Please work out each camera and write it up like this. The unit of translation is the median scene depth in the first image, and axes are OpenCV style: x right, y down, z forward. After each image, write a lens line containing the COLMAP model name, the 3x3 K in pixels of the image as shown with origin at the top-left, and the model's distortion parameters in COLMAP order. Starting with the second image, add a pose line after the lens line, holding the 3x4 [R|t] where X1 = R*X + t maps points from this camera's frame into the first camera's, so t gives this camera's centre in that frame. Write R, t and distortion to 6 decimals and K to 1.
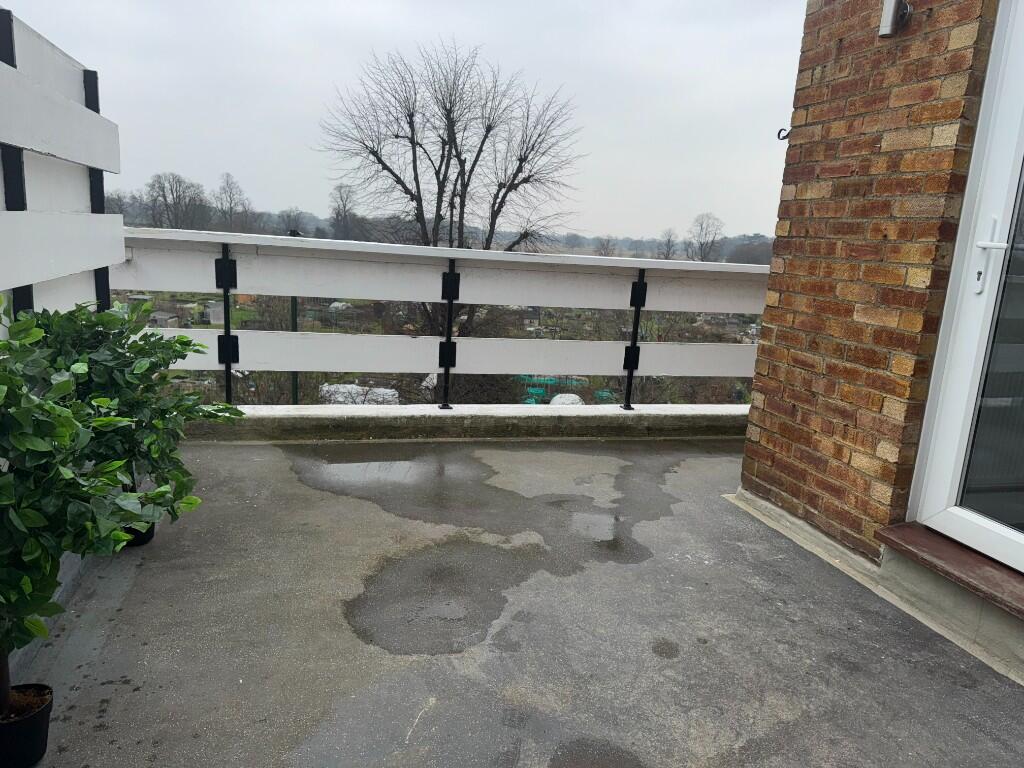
lens RADIAL K [[716.0, 0, 512.0], [0, 716.0, 384.0], [0, 0, 1]] dist [0.065702, -0.067203]
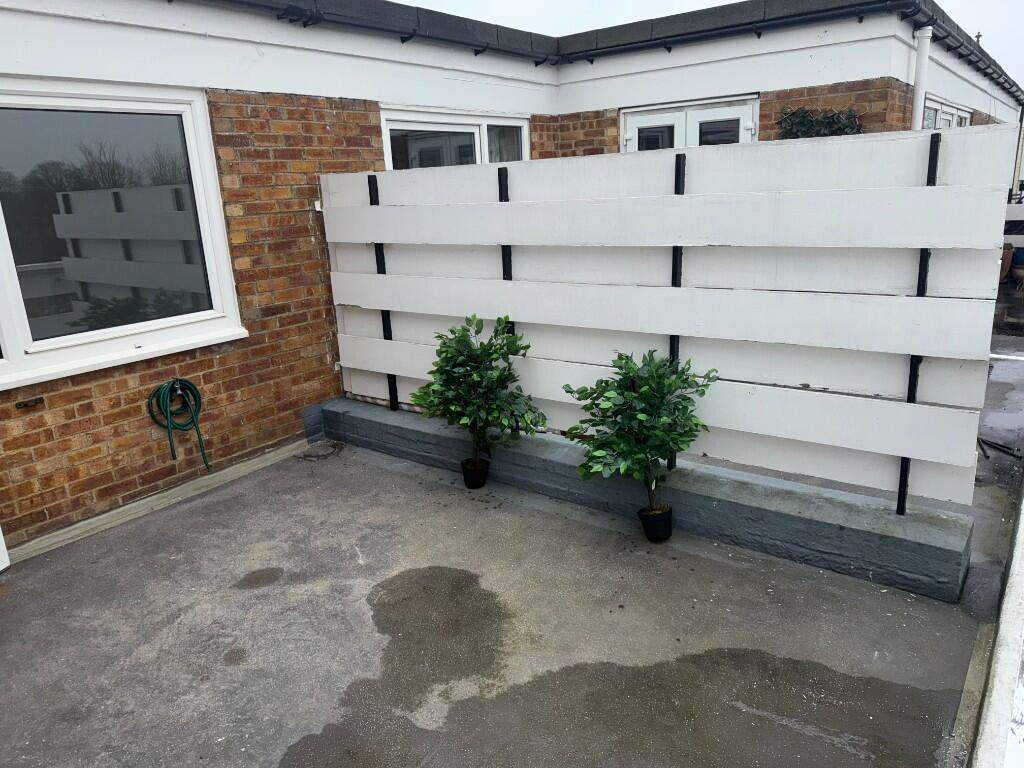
lens RADIAL K [[711.8, 0, 515.2], [0, 711.8, 386.0], [0, 0, 1]] dist [0.126530, -0.206790]
pose [[-0.788460, 0.149736, -0.596581, 0.383576], [-0.122589, 0.912202, 0.390972, -0.461172], [0.602745, 0.381400, -0.700879, 1.502290]]
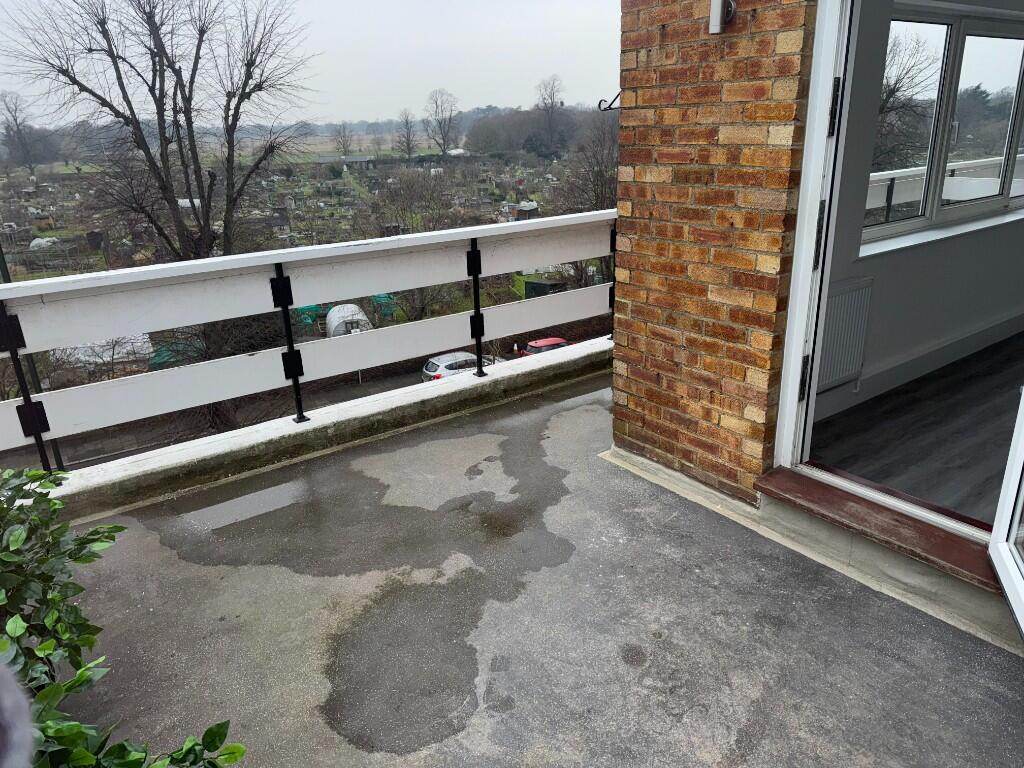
lens RADIAL K [[711.8, 0, 515.2], [0, 711.8, 386.0], [0, 0, 1]] dist [0.126530, -0.206790]
pose [[0.934419, -0.208838, 0.288528, -0.143041], [0.163401, 0.971142, 0.173734, -0.192892], [-0.316484, -0.115194, 0.941577, 0.047784]]
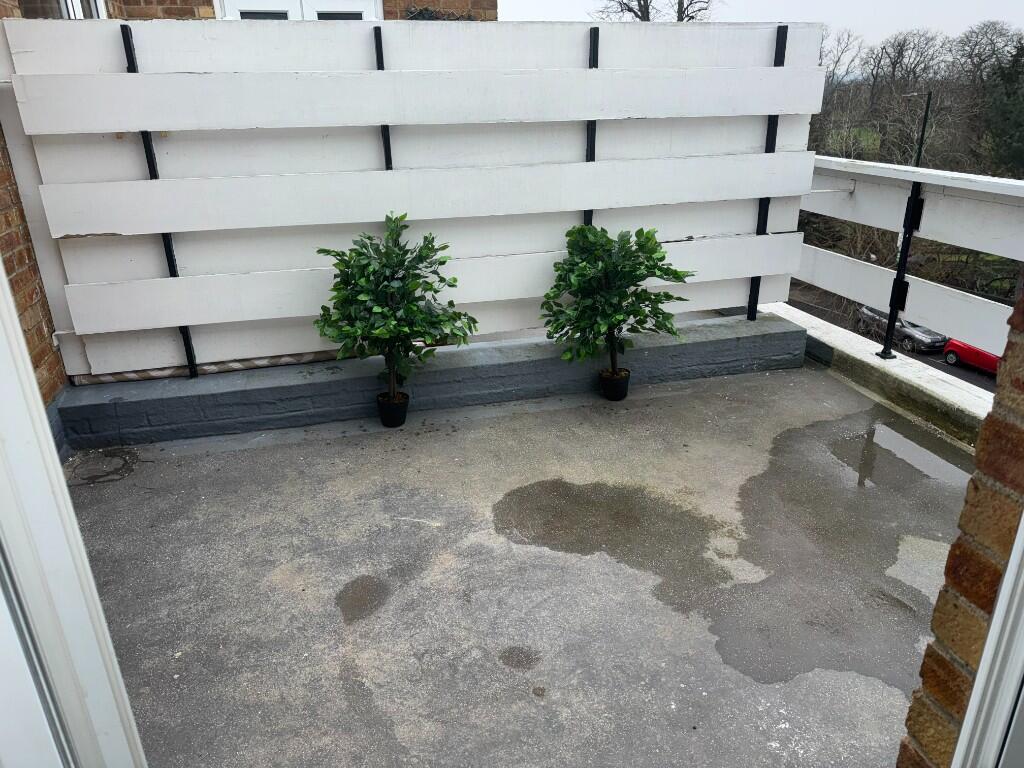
lens RADIAL K [[711.8, 0, 515.2], [0, 711.8, 386.0], [0, 0, 1]] dist [0.126530, -0.206790]
pose [[-0.008778, 0.323208, -0.946287, 0.744608], [-0.190092, 0.928528, 0.318906, -0.197605], [0.981727, 0.182681, 0.053289, 0.663907]]
